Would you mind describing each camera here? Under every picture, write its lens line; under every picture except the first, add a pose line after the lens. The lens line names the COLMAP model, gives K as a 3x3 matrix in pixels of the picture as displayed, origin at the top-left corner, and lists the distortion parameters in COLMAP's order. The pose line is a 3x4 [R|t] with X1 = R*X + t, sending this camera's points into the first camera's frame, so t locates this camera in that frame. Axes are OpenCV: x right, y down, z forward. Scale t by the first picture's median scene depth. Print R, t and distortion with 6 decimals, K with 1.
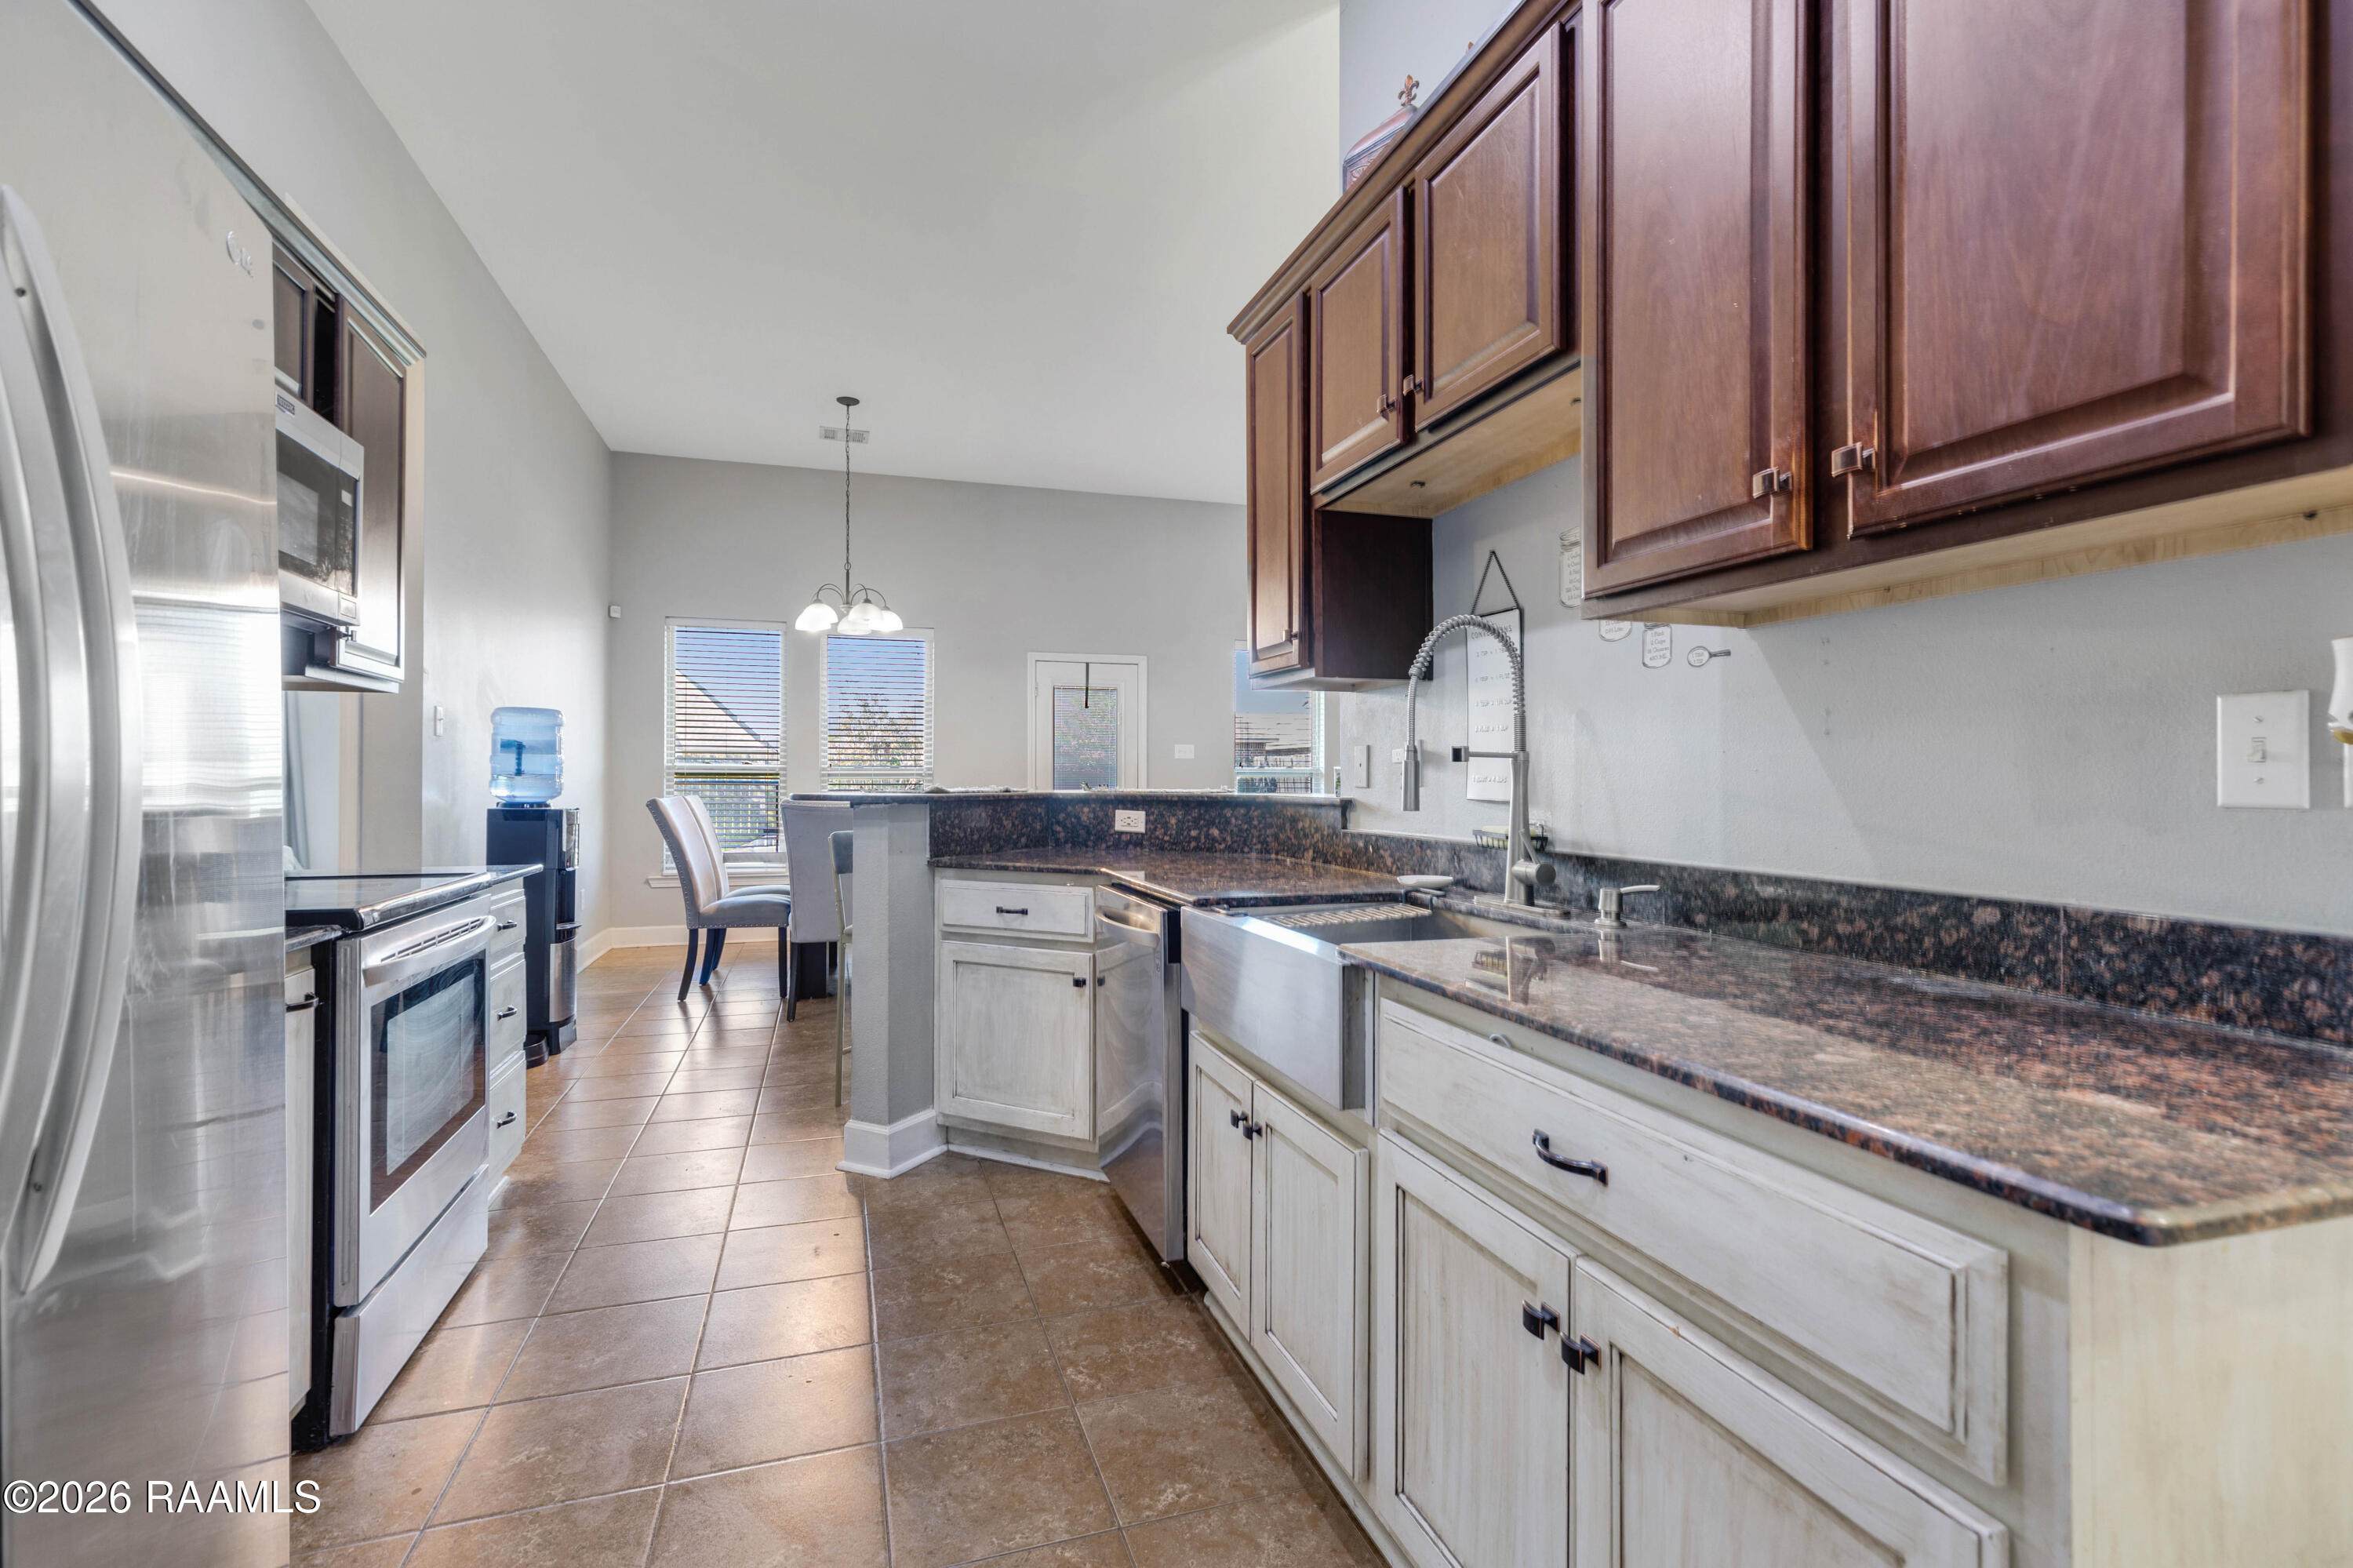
lens RADIAL K [[1041.7, 0, 1176.5], [0, 1041.7, 784.0], [0, 0, 1]] dist [-0.003281, -0.000233]
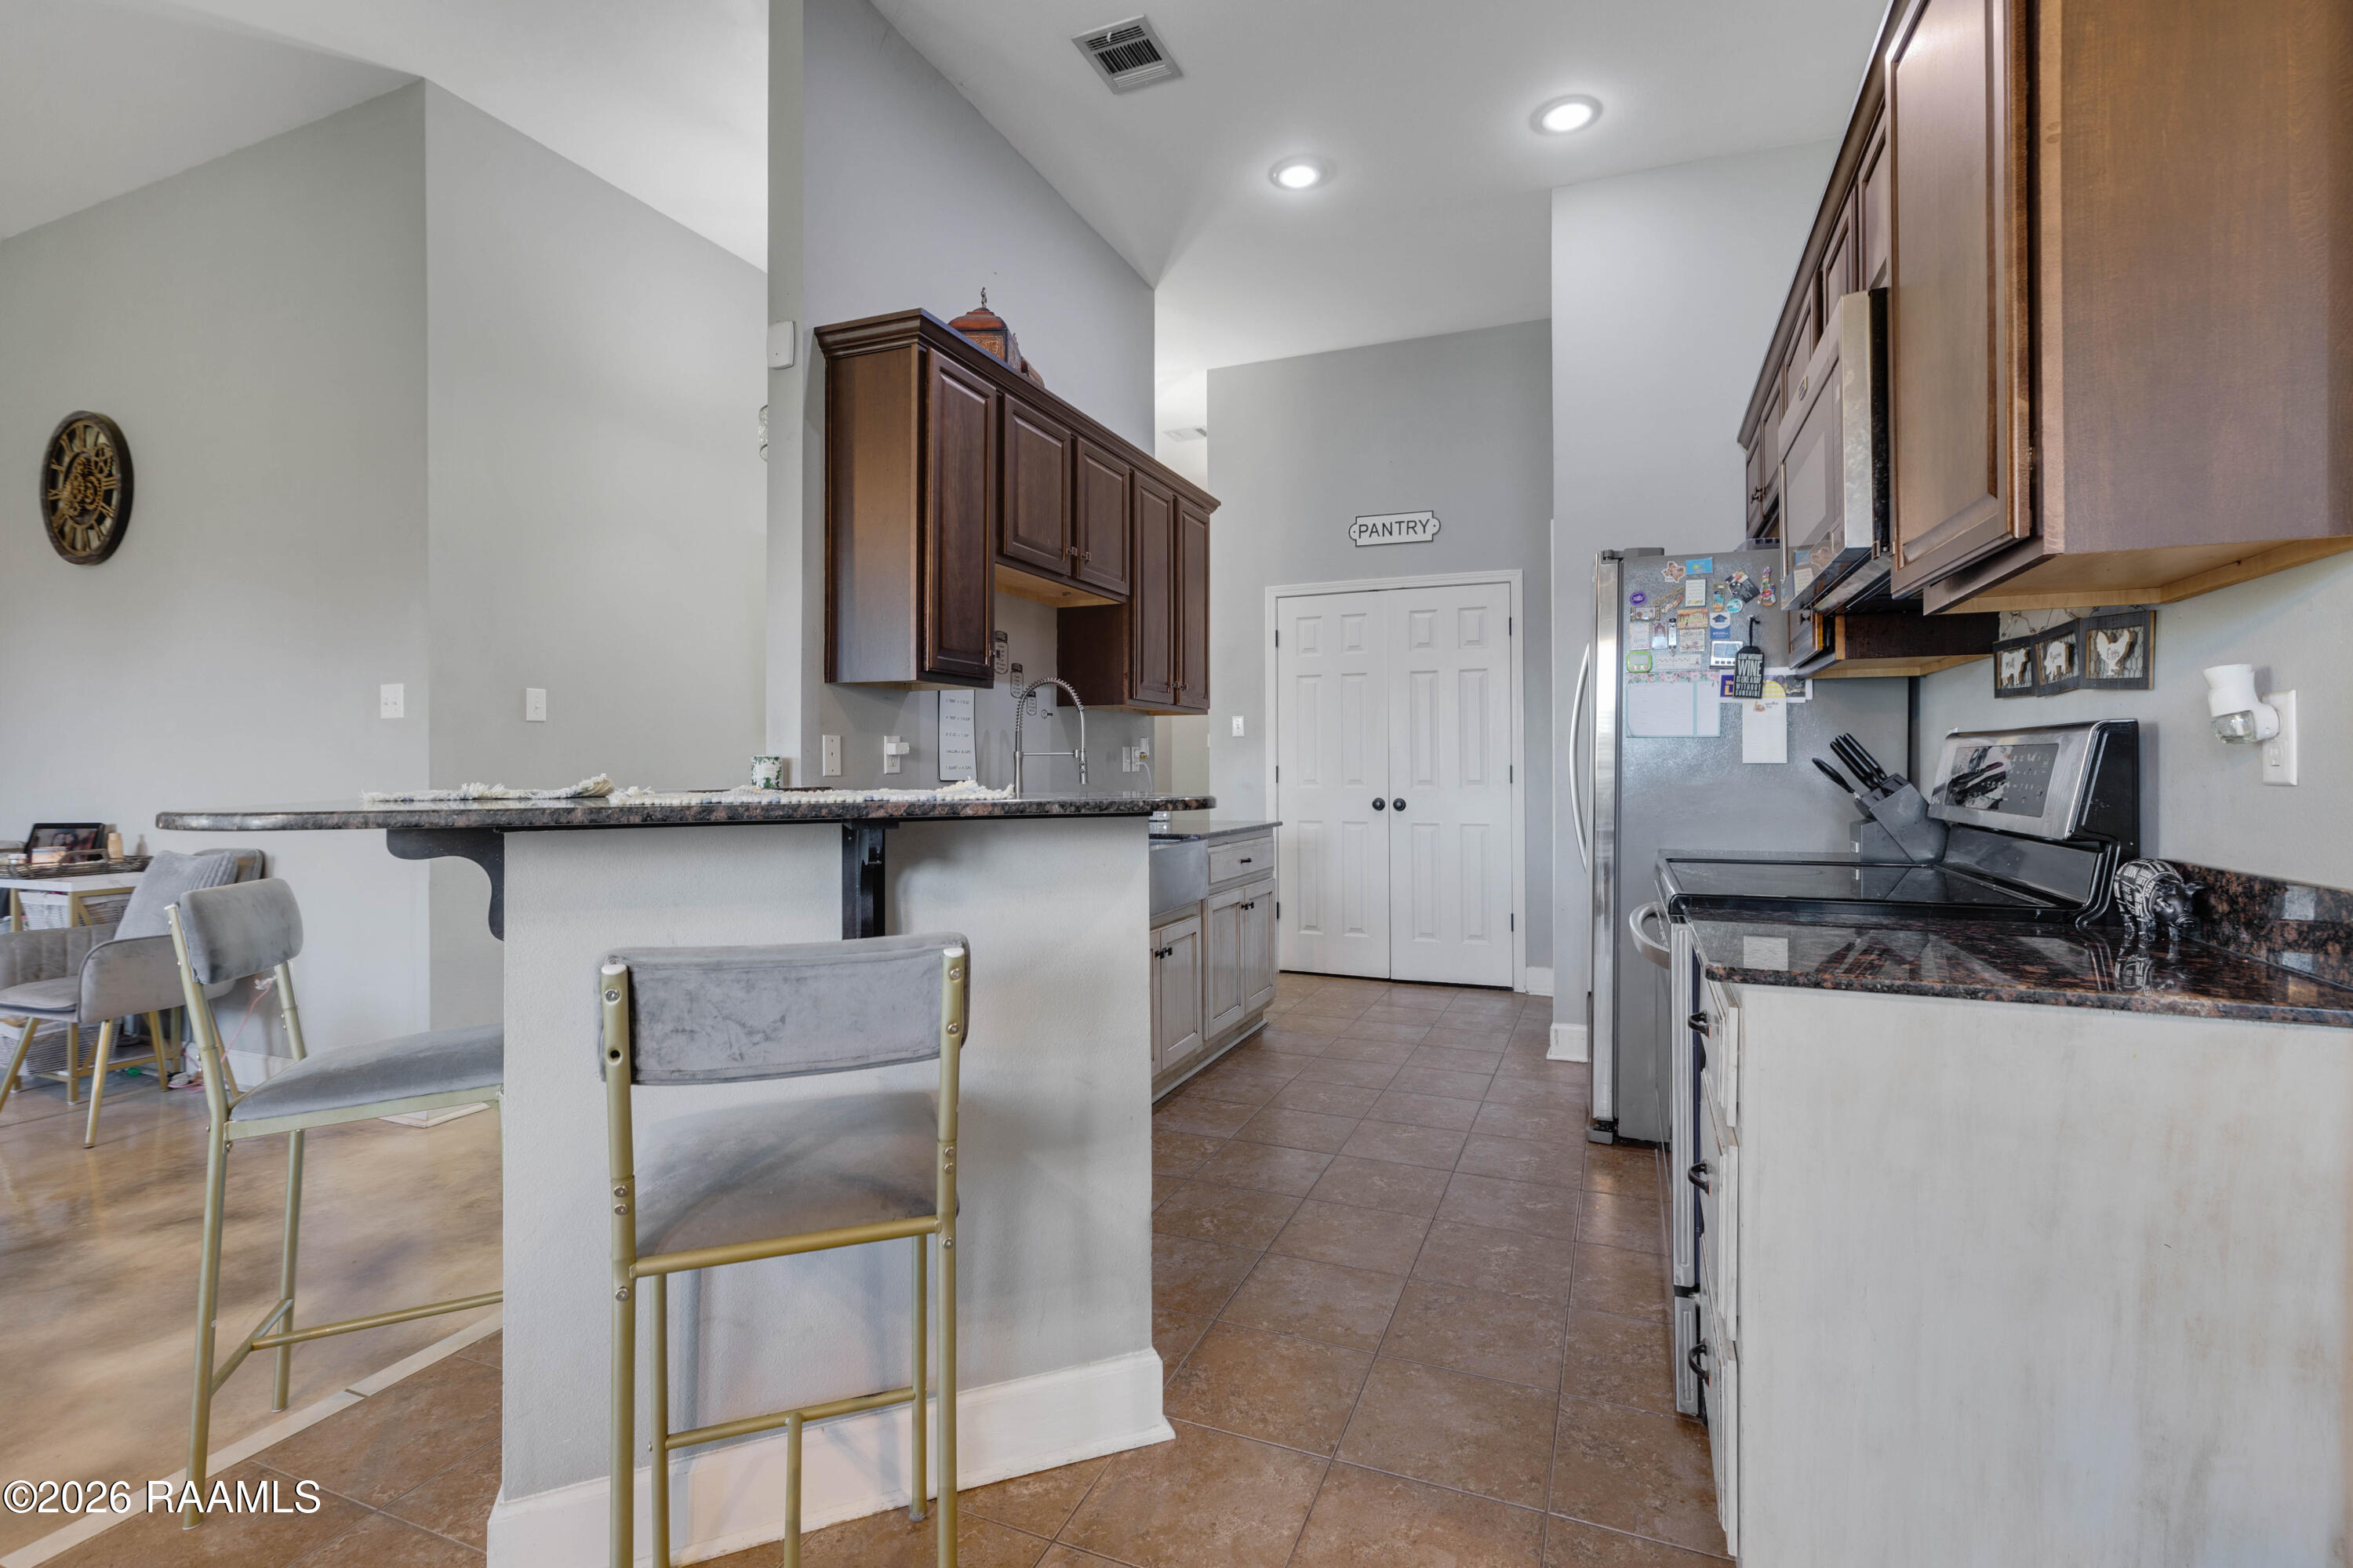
lens RADIAL K [[1041.7, 0, 1176.5], [0, 1041.7, 784.0], [0, 0, 1]] dist [-0.003281, -0.000233]
pose [[-0.747273, -0.011019, 0.664425, -1.370438], [0.005652, 0.999721, 0.022937, -0.018748], [-0.664493, 0.020895, -0.747003, 2.745906]]
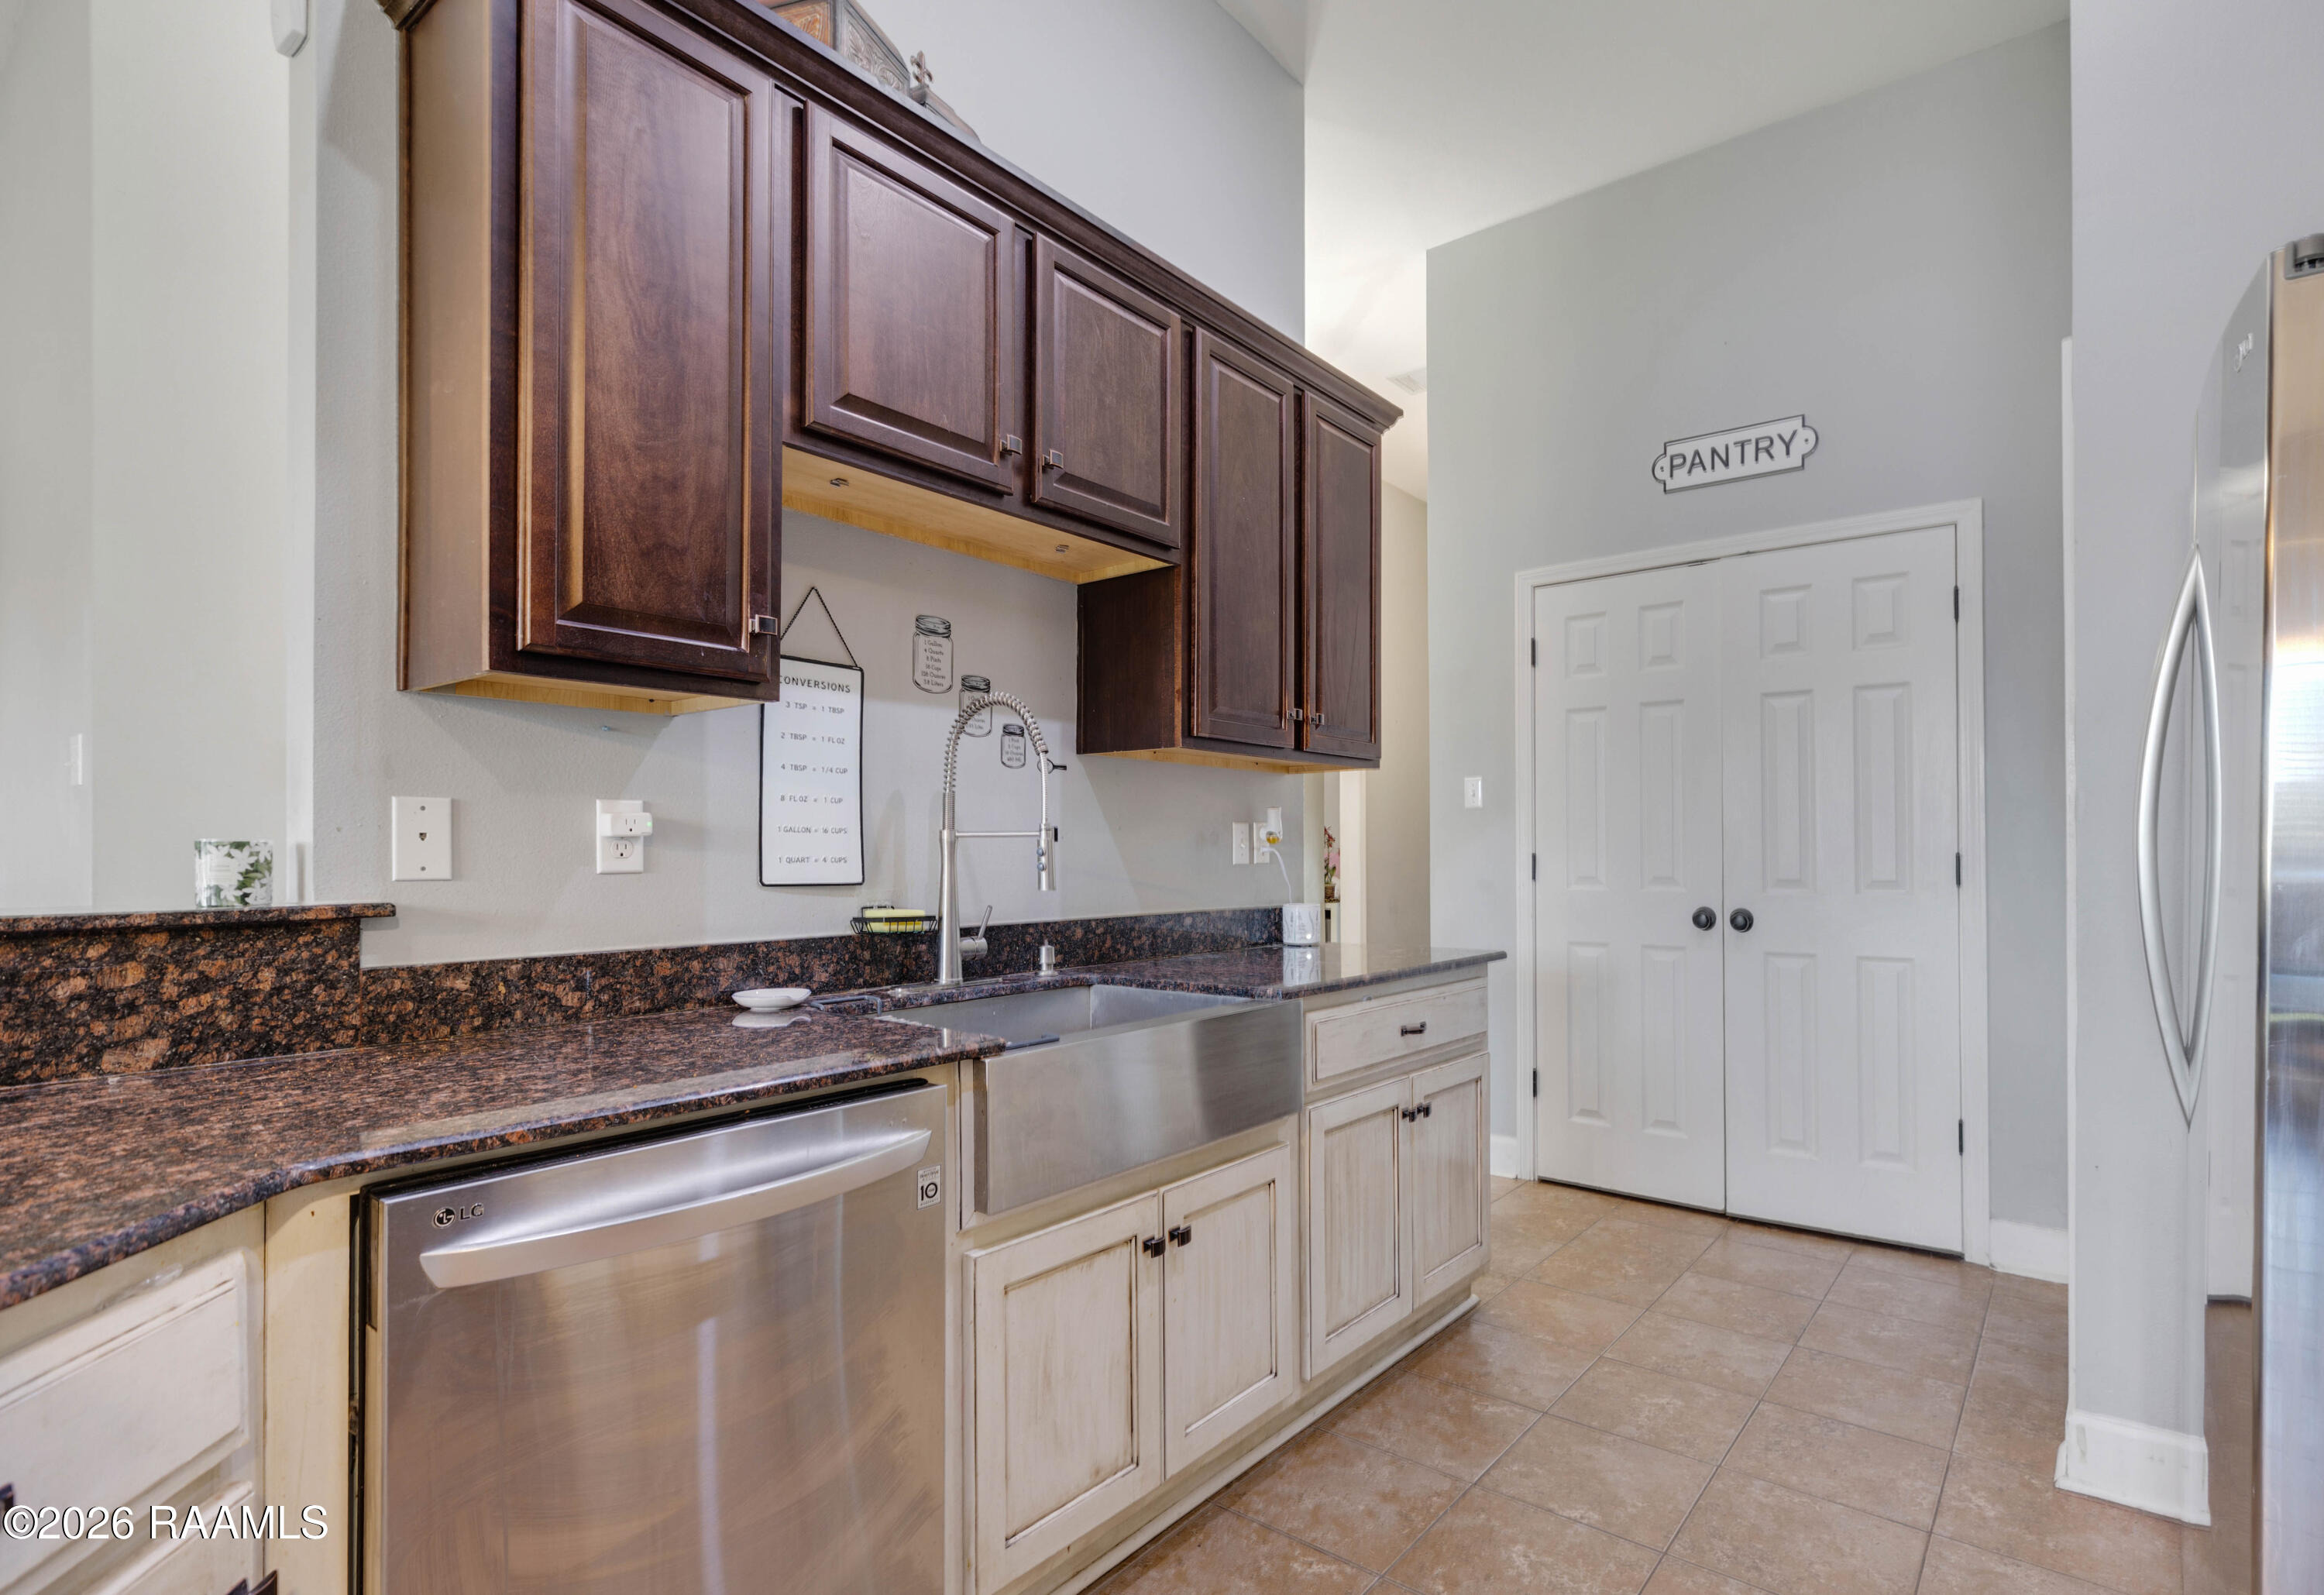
lens RADIAL K [[1126.7, 0, 1206.0], [0, 1126.7, 854.1], [0, 0, 1]] dist [0.002512, -0.000772]
pose [[-0.546654, -0.003860, 0.837350, -0.898773], [0.005486, 0.999951, 0.008191, -0.020256], [-0.837341, 0.009071, -0.546606, 1.751480]]
